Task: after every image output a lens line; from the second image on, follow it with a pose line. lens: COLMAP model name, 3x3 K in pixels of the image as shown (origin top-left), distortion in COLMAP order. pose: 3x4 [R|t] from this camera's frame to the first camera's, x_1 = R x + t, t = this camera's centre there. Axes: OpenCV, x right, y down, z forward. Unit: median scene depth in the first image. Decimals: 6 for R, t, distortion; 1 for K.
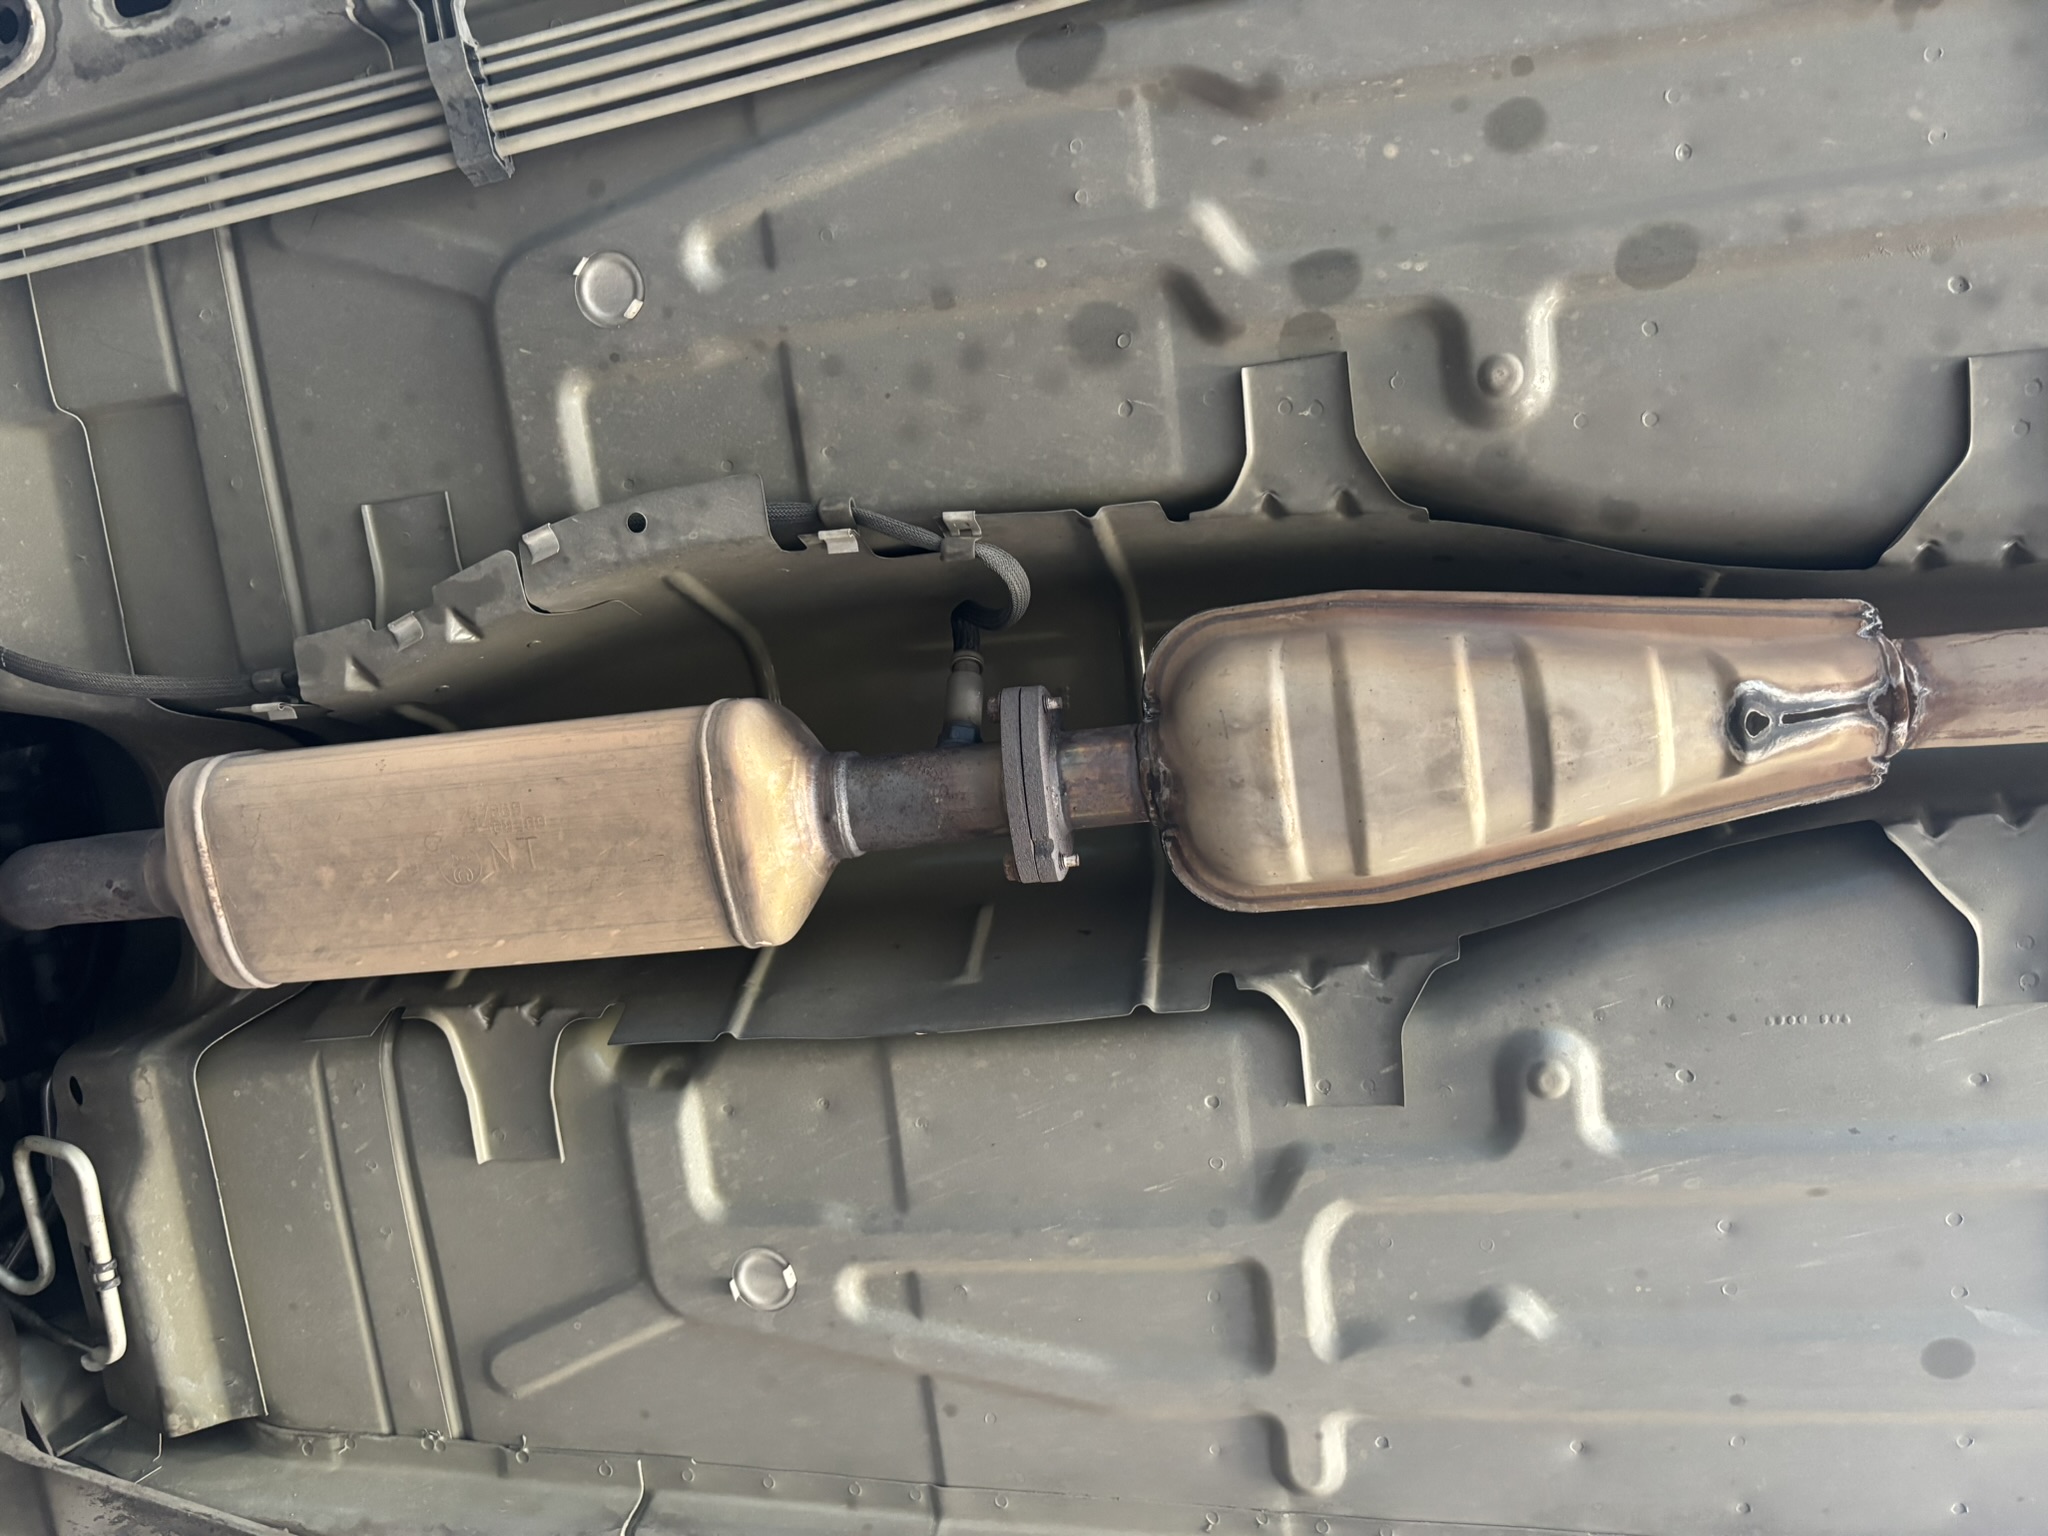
lens RADIAL K [[1563.9, 0, 1027.2], [0, 1563.9, 767.4], [0, 0, 1]] dist [0.030929, -0.033164]
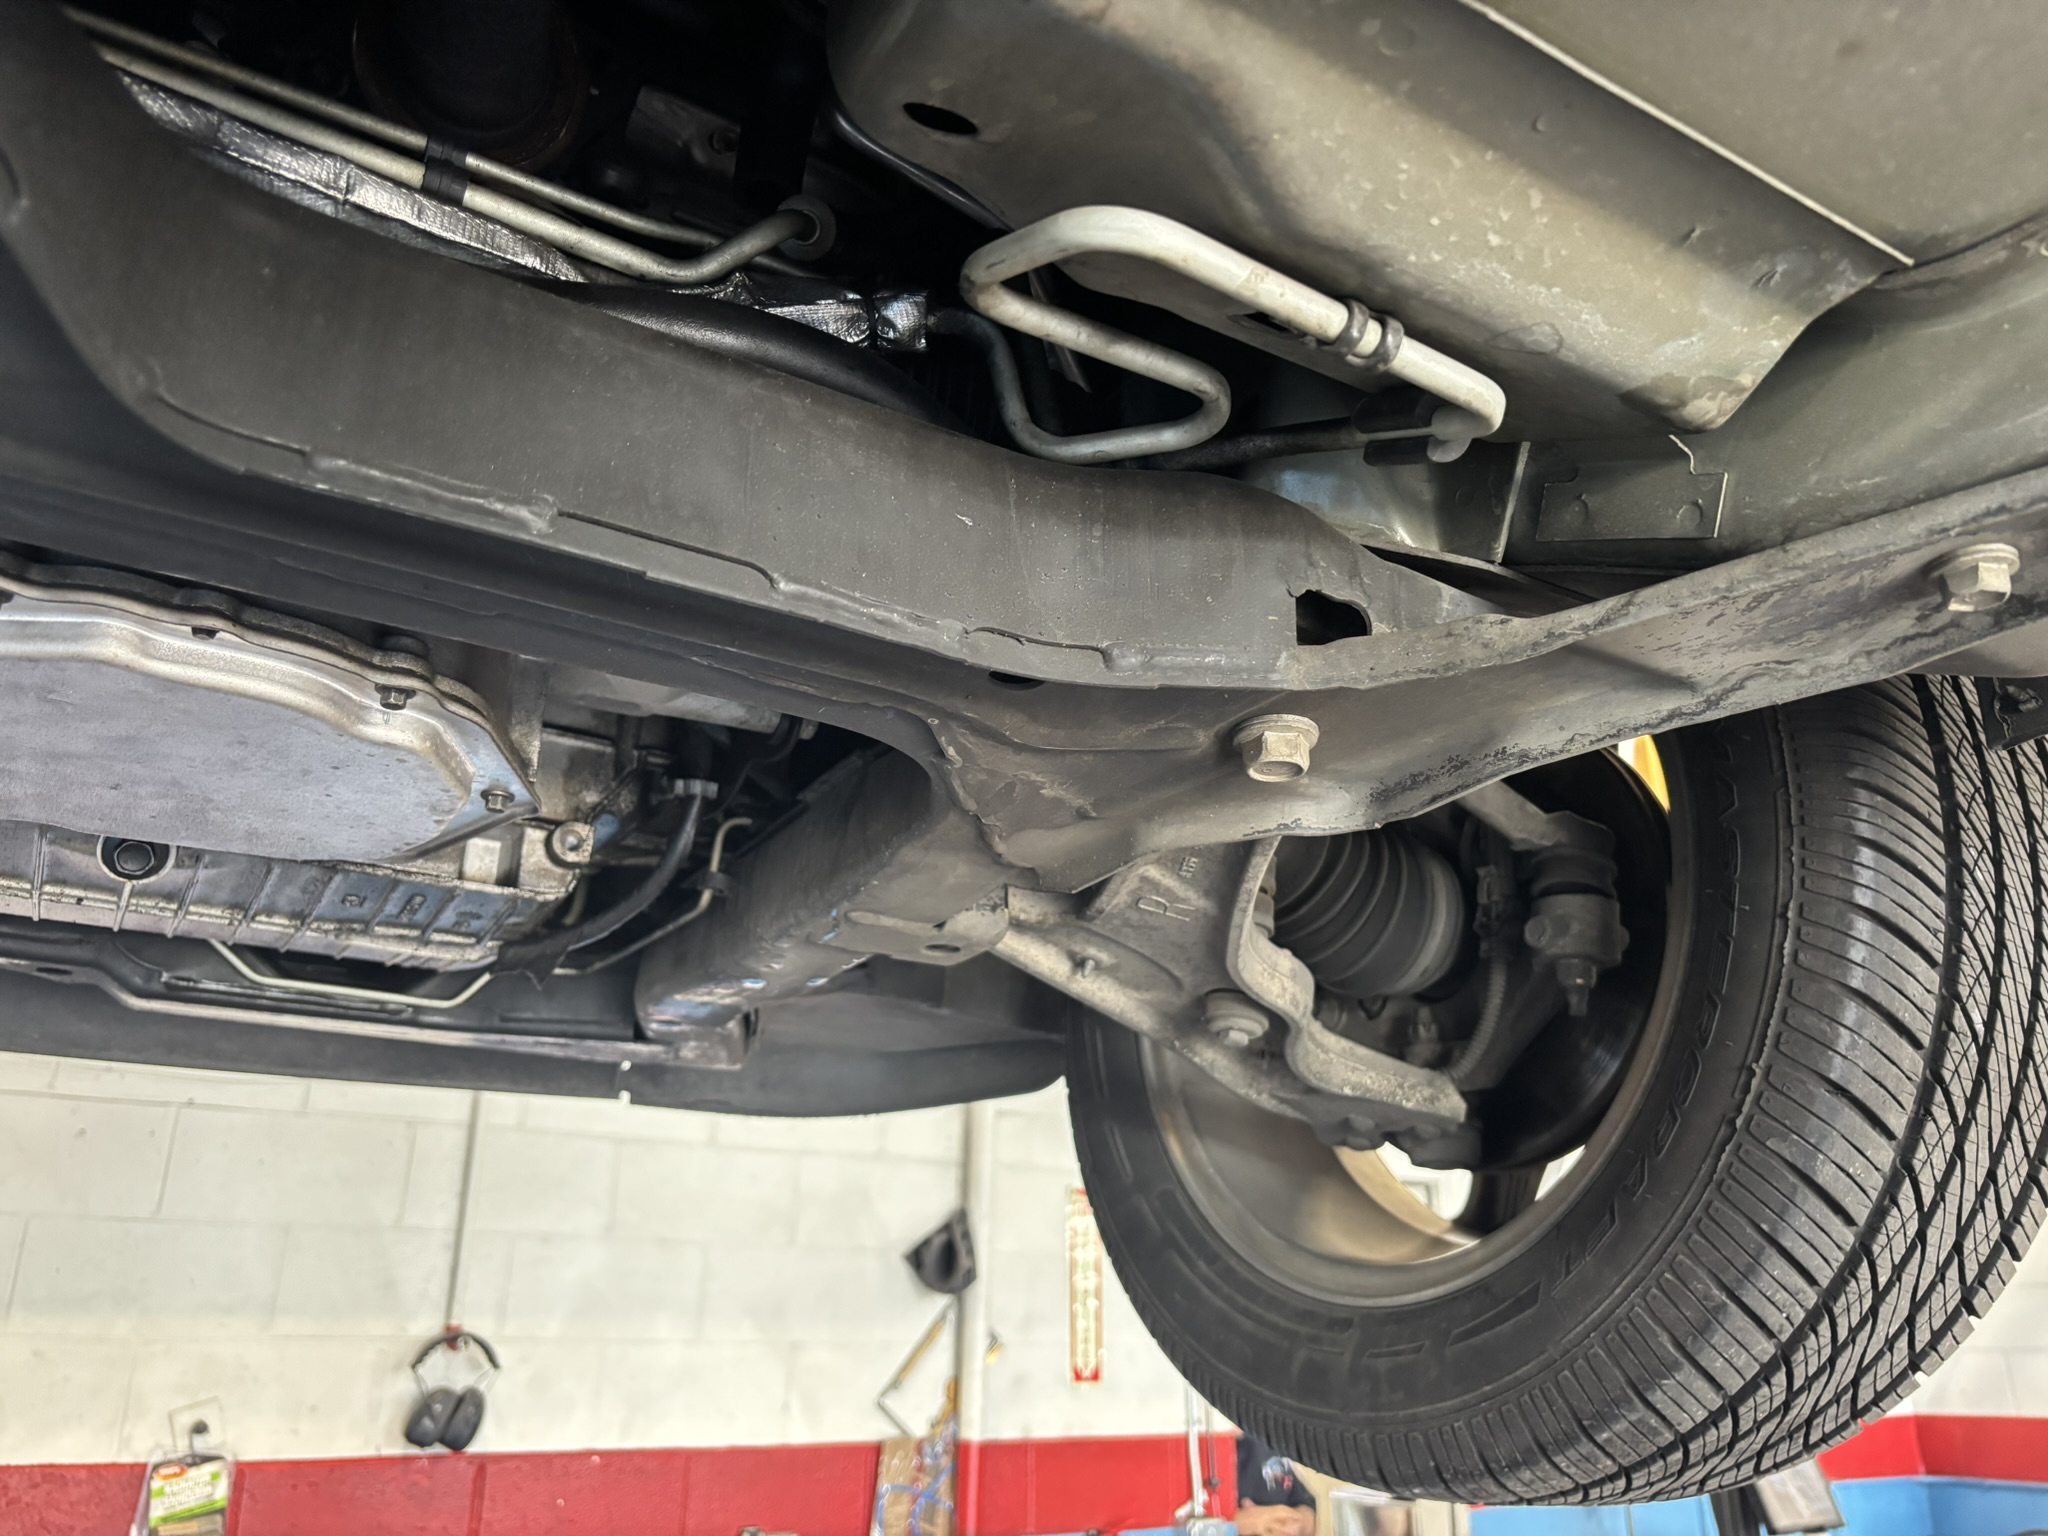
lens RADIAL K [[1563.9, 0, 1021.9], [0, 1563.9, 772.7], [0, 0, 1]] dist [0.030929, -0.033164]
pose [[0.608733, -0.425953, -0.669334, -0.408095], [0.791278, 0.387252, 0.473195, 0.101025], [0.057643, -0.817680, 0.572780, 0.658959]]
